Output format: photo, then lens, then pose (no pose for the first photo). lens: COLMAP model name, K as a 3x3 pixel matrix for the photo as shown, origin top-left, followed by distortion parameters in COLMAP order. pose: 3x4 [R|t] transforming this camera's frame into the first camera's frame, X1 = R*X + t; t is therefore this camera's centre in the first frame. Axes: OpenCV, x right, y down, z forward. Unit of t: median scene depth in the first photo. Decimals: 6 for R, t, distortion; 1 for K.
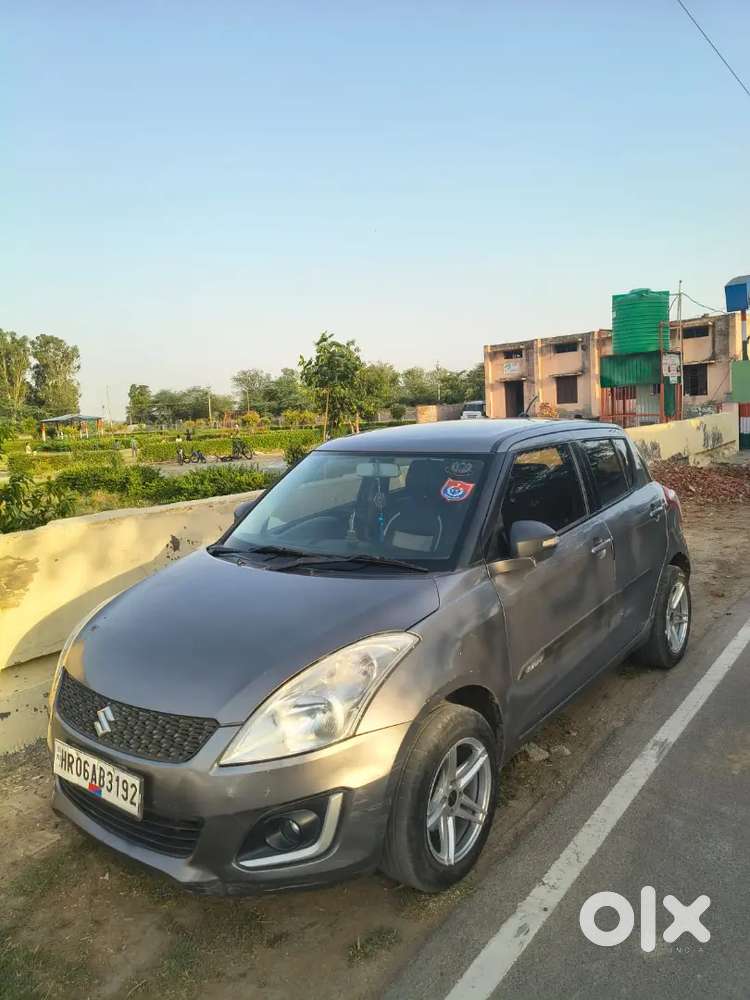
lens RADIAL K [[747.6, 0, 384.2], [0, 747.6, 523.2], [0, 0, 1]] dist [-0.013949, -0.015908]
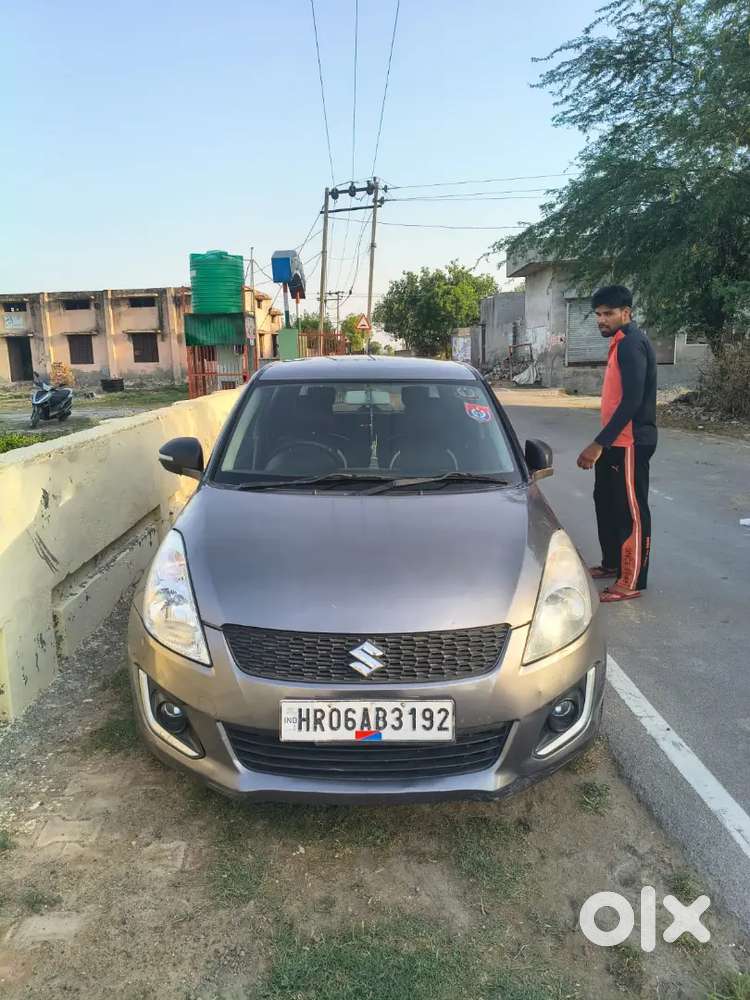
lens RADIAL K [[747.6, 0, 376.0], [0, 747.6, 528.7], [0, 0, 1]] dist [-0.013949, -0.015908]
pose [[0.781591, -0.092584, 0.616883, -0.157656], [0.061852, 0.995553, 0.071050, 0.008231], [-0.620718, -0.017376, 0.783842, 0.051173]]
